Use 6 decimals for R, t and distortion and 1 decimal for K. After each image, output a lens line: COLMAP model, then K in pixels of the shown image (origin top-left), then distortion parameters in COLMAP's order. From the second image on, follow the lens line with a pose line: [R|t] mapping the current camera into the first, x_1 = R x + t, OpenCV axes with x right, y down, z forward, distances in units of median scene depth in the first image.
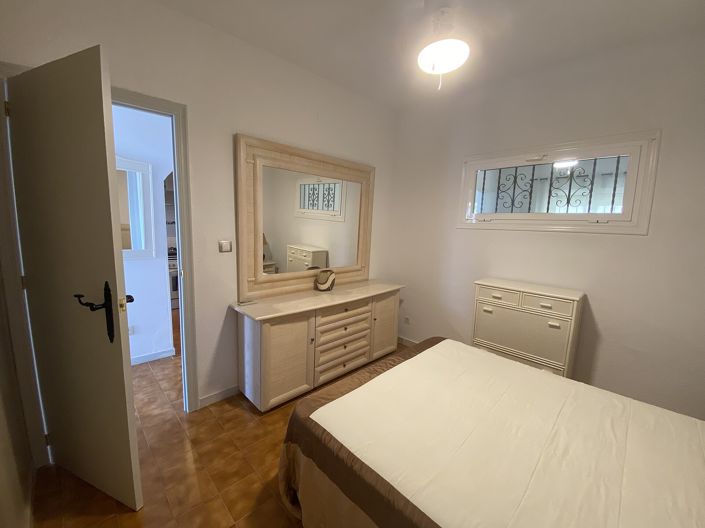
lens RADIAL K [[287.8, 0, 350.9], [0, 287.8, 264.6], [0, 0, 1]] dist [0.007621, -0.011817]
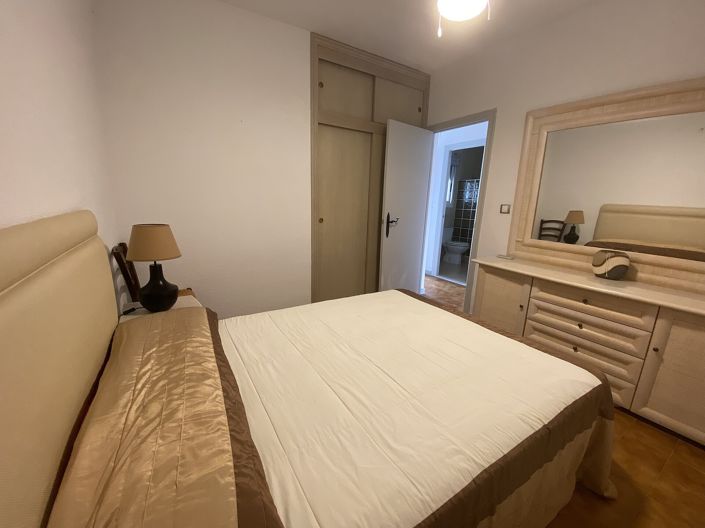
lens RADIAL K [[287.8, 0, 351.0], [0, 287.8, 263.0], [0, 0, 1]] dist [0.007621, -0.011817]
pose [[-0.223850, 0.167532, -0.960117, 0.814845], [-0.184210, 0.960087, 0.210475, 0.019729], [0.957057, 0.223978, -0.184054, 0.538787]]
